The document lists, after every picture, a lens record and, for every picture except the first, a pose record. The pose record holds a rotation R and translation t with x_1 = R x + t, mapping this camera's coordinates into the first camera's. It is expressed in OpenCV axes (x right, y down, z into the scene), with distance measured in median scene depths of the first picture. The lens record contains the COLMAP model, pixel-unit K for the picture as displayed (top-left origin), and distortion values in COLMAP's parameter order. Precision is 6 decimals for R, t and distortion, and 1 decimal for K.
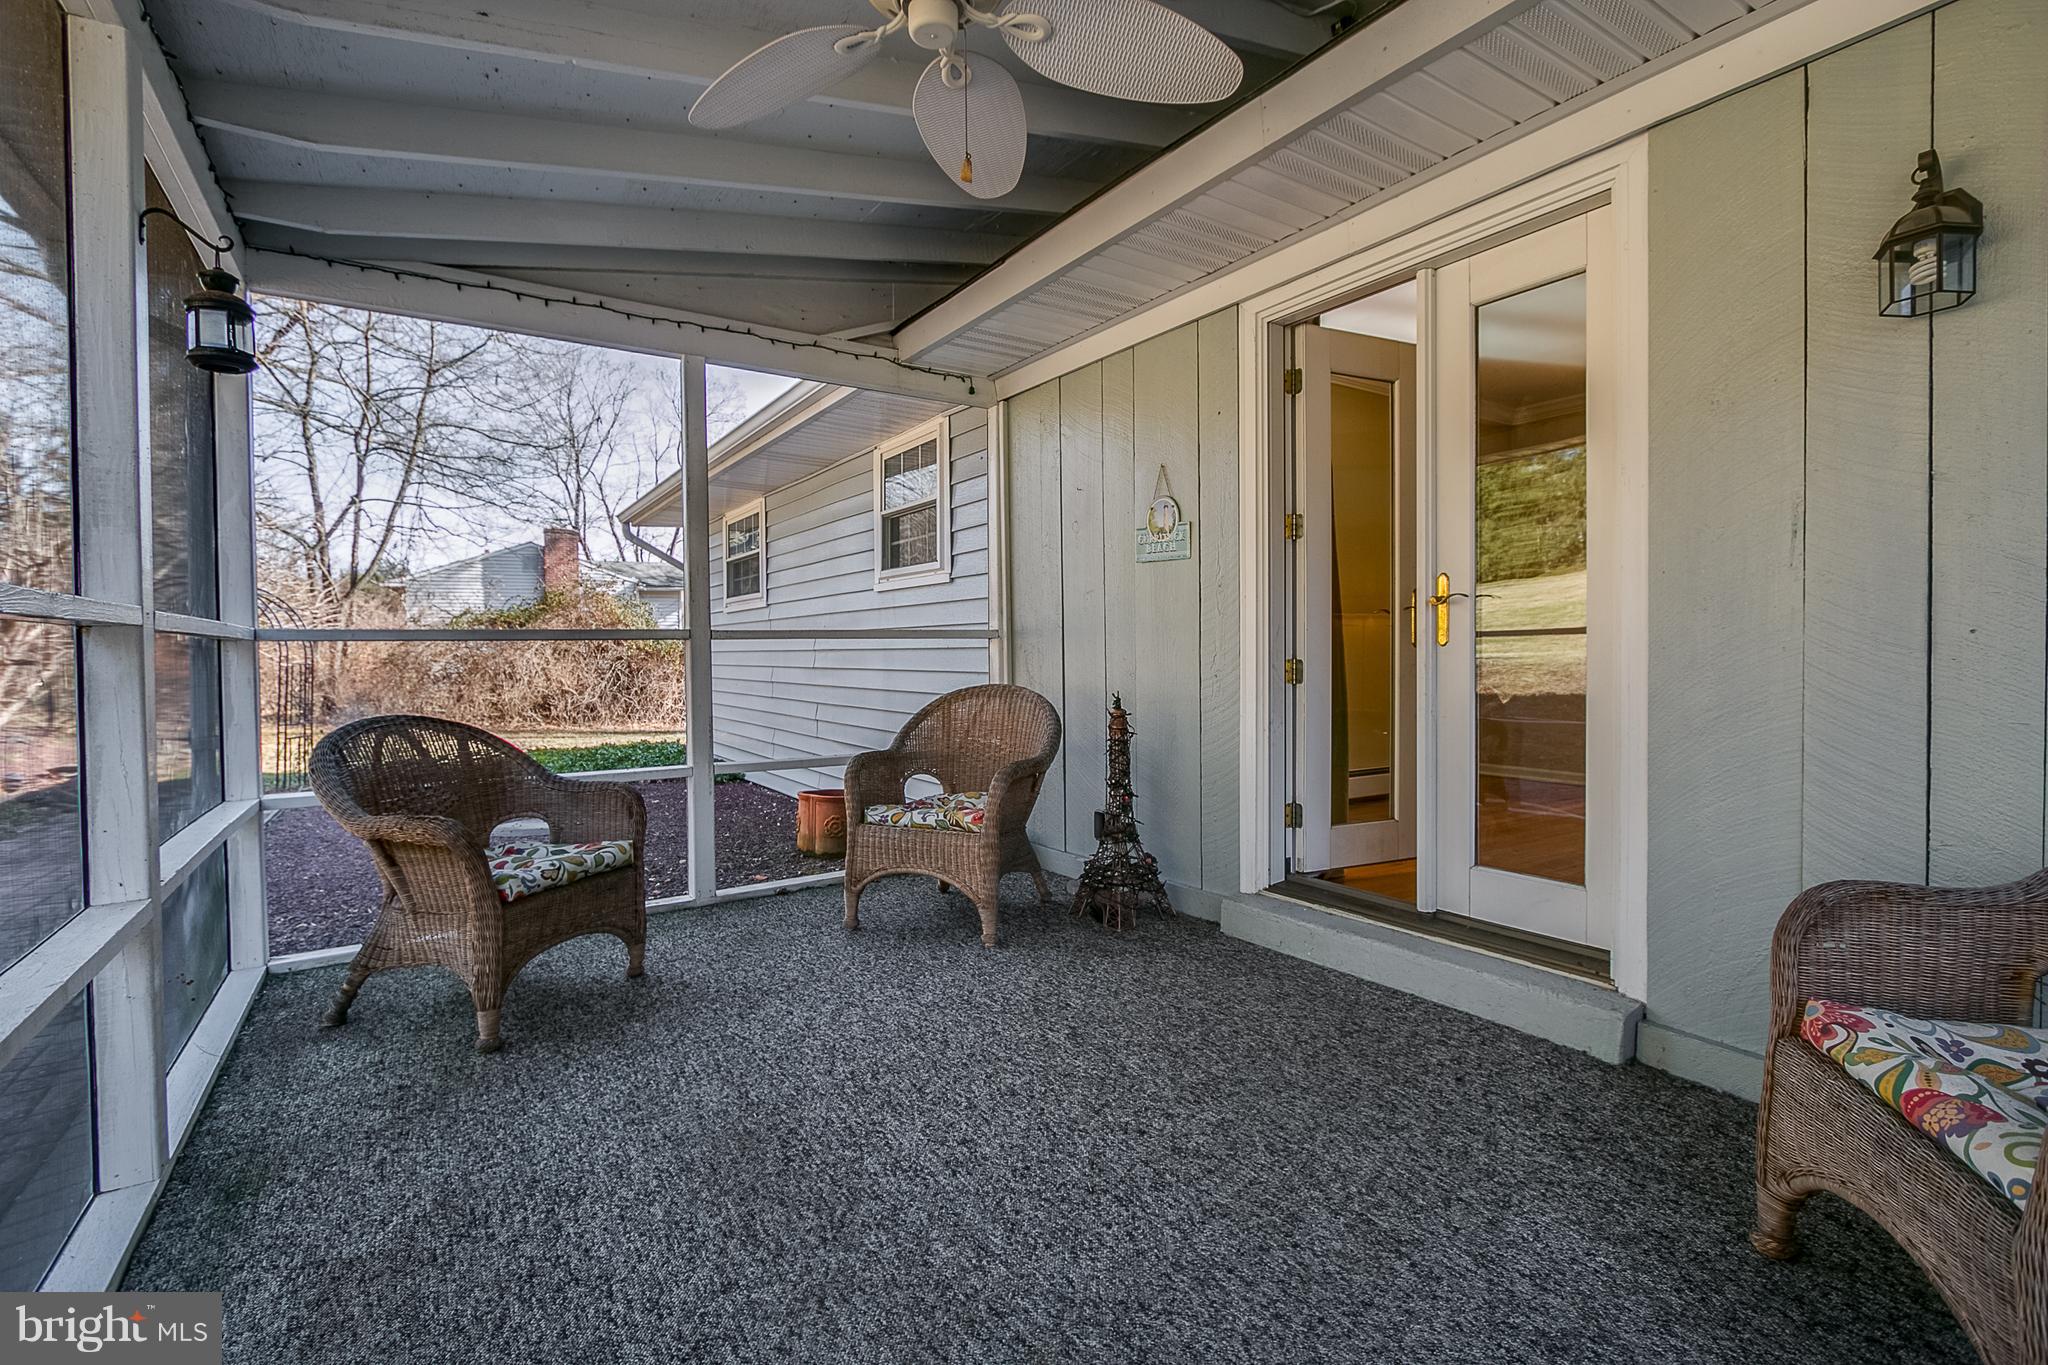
lens RADIAL K [[949.1, 0, 1031.5], [0, 949.1, 671.6], [0, 0, 1]] dist [-0.013470, 0.004612]
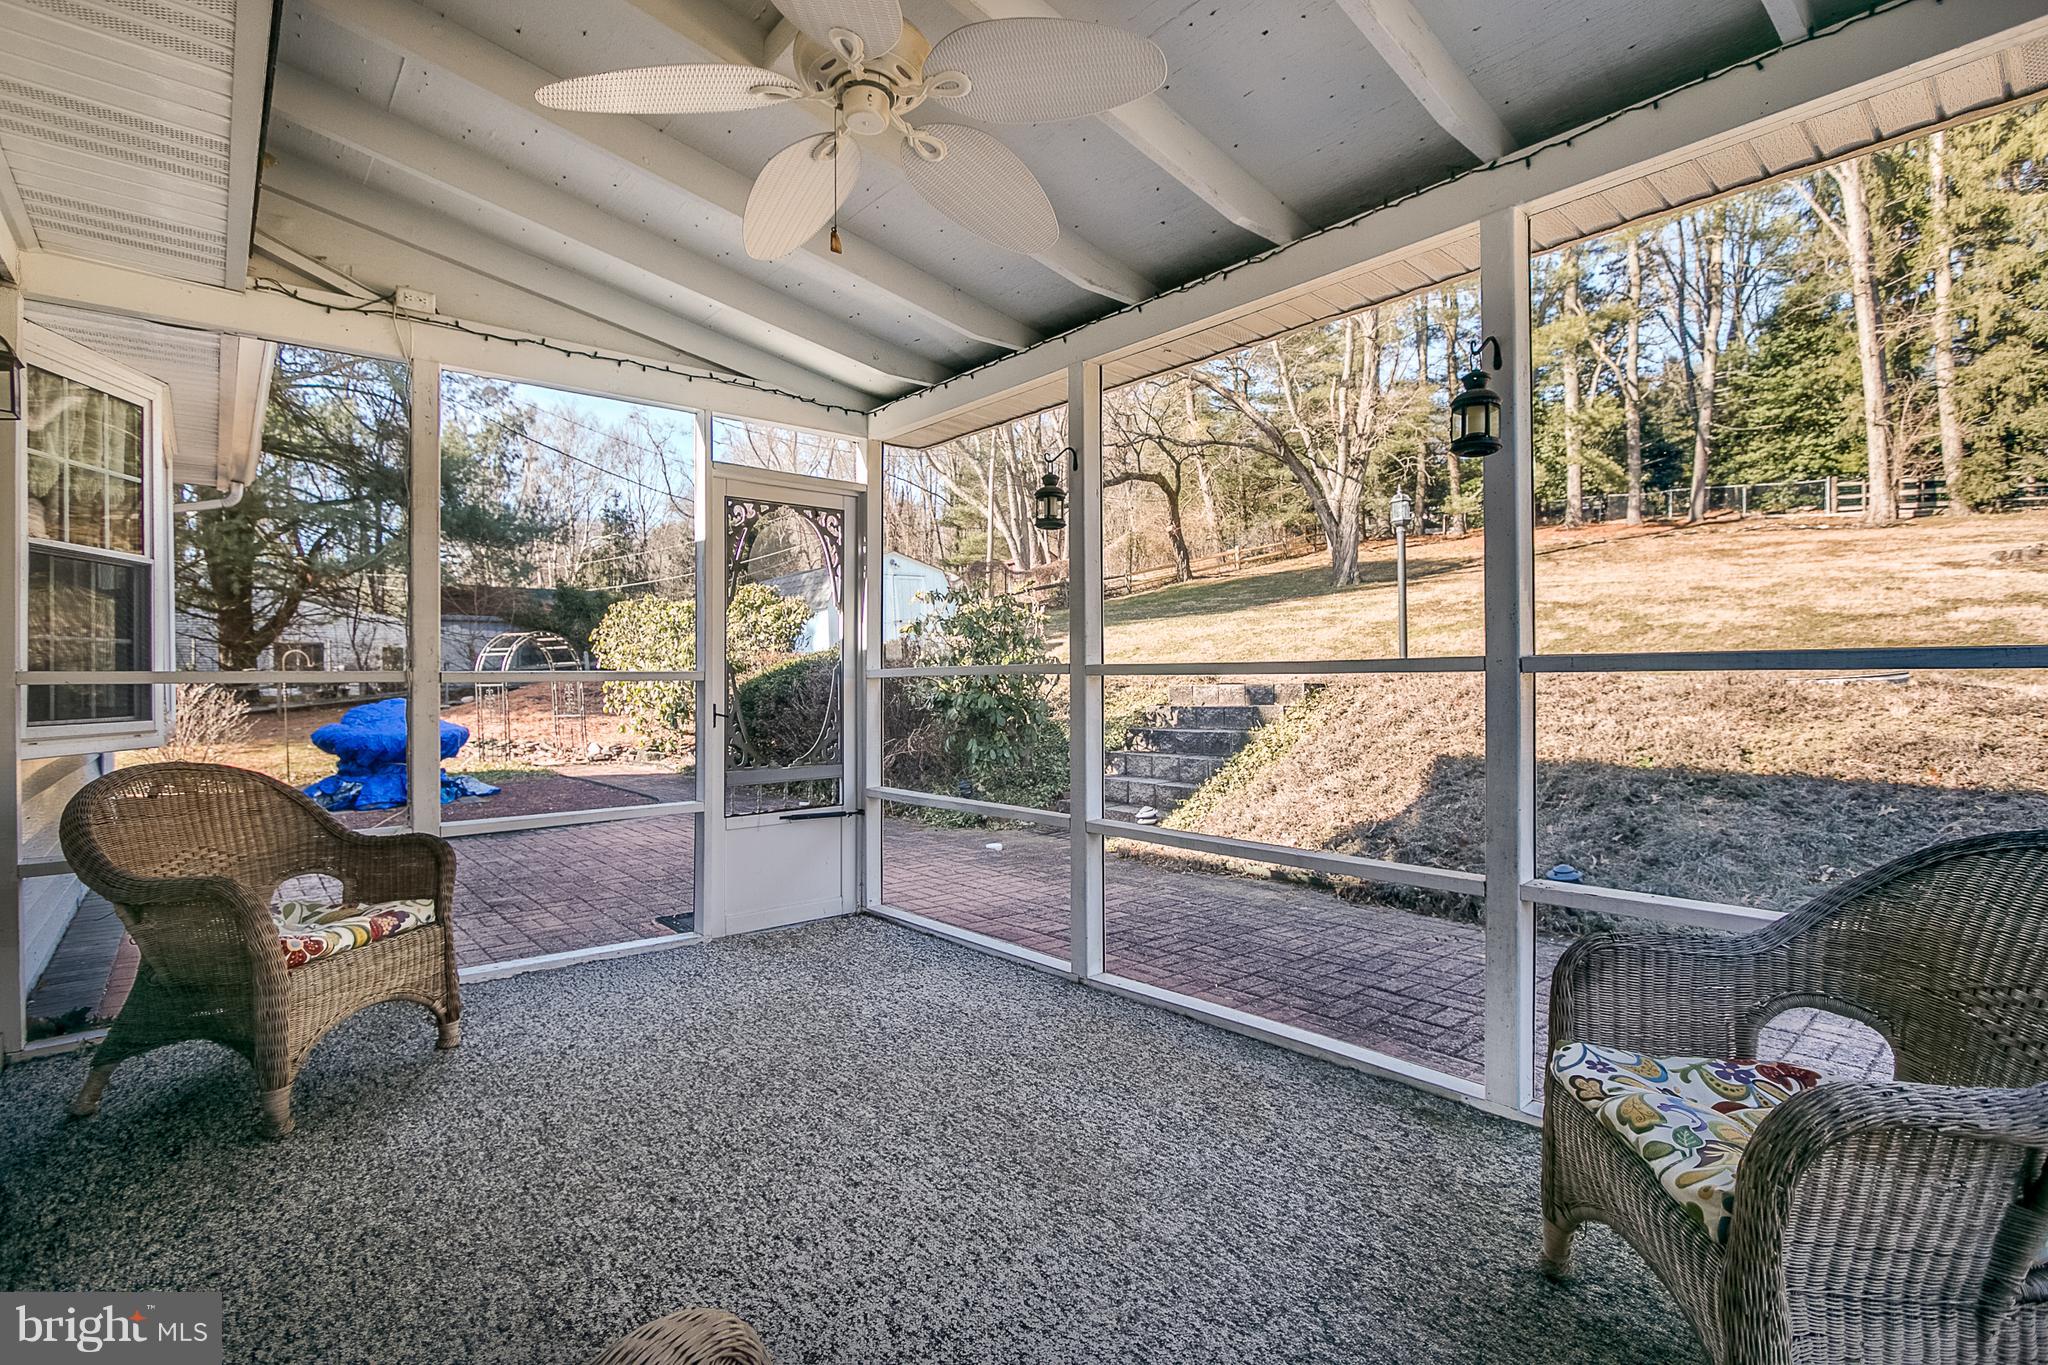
lens RADIAL K [[949.1, 0, 1031.5], [0, 949.1, 671.6], [0, 0, 1]] dist [-0.013470, 0.004612]
pose [[-0.989966, 0.016192, -0.140376, -0.127415], [0.014070, 0.999771, 0.016099, -0.076078], [0.140604, 0.013962, -0.989967, 2.068977]]
